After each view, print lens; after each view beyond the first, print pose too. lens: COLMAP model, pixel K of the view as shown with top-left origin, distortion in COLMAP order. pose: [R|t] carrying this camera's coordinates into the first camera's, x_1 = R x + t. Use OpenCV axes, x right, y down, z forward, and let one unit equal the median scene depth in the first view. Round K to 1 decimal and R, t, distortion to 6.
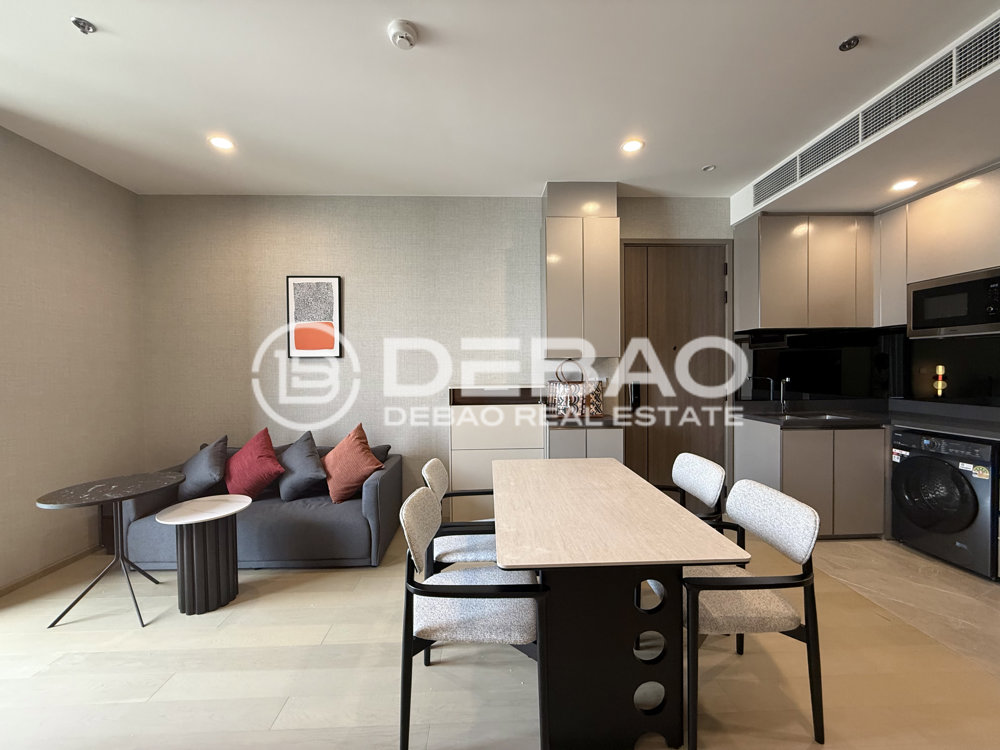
lens RADIAL K [[400.1, 0, 498.1], [0, 400.1, 375.4], [0, 0, 1]] dist [-0.000965, 0.000608]
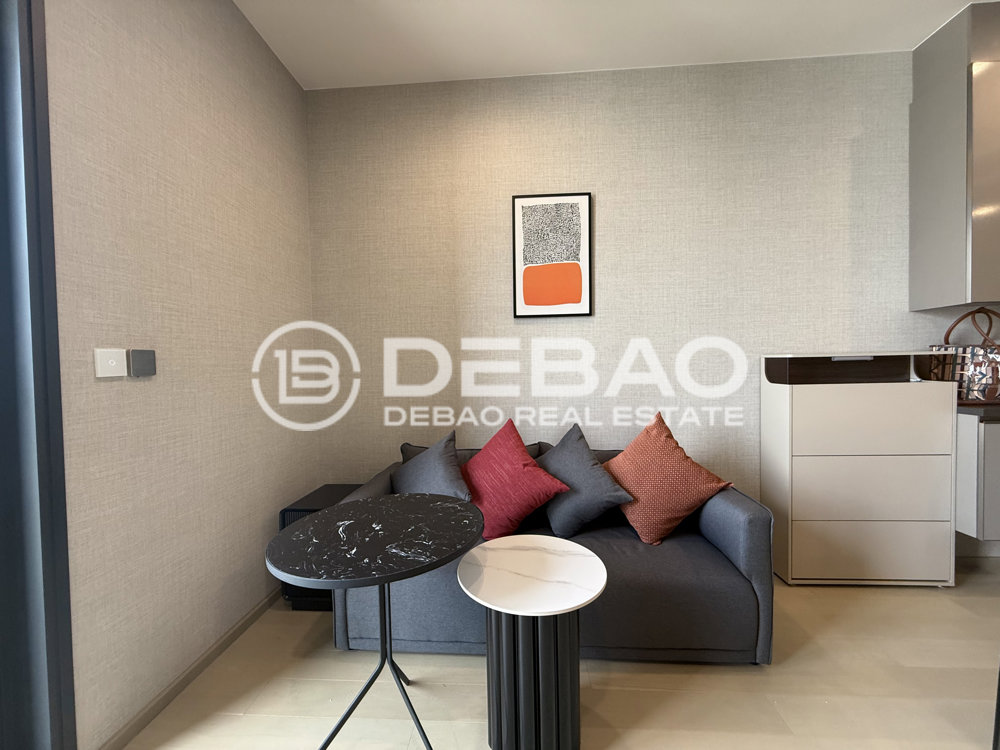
lens RADIAL K [[400.1, 0, 498.1], [0, 400.1, 375.4], [0, 0, 1]] dist [-0.000965, 0.000608]
pose [[0.995268, -0.009095, -0.096737, -0.575110], [0.009674, 0.999938, 0.005519, 0.059573], [0.096681, -0.006429, 0.995295, 0.378380]]
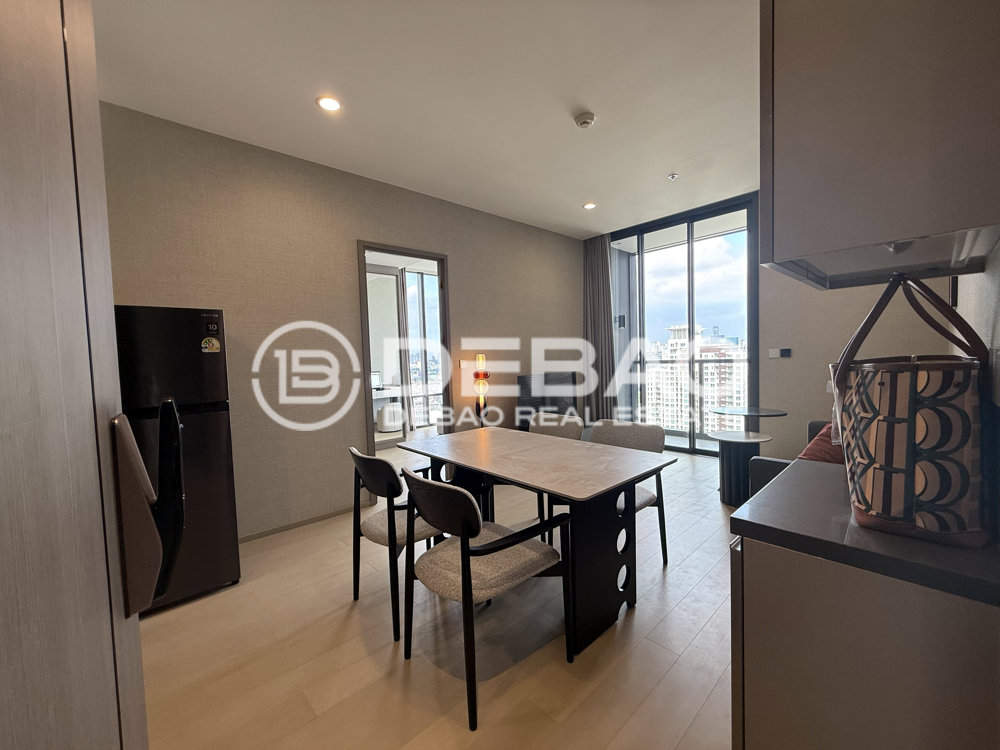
lens RADIAL K [[400.8, 0, 497.9], [0, 400.8, 375.4], [0, 0, 1]] dist [-0.000384, 0.000517]
pose [[-0.757109, 0.066419, -0.649904, 0.654474], [0.028185, 0.997213, 0.069079, -0.004070], [0.652681, 0.033982, -0.756871, 1.203599]]
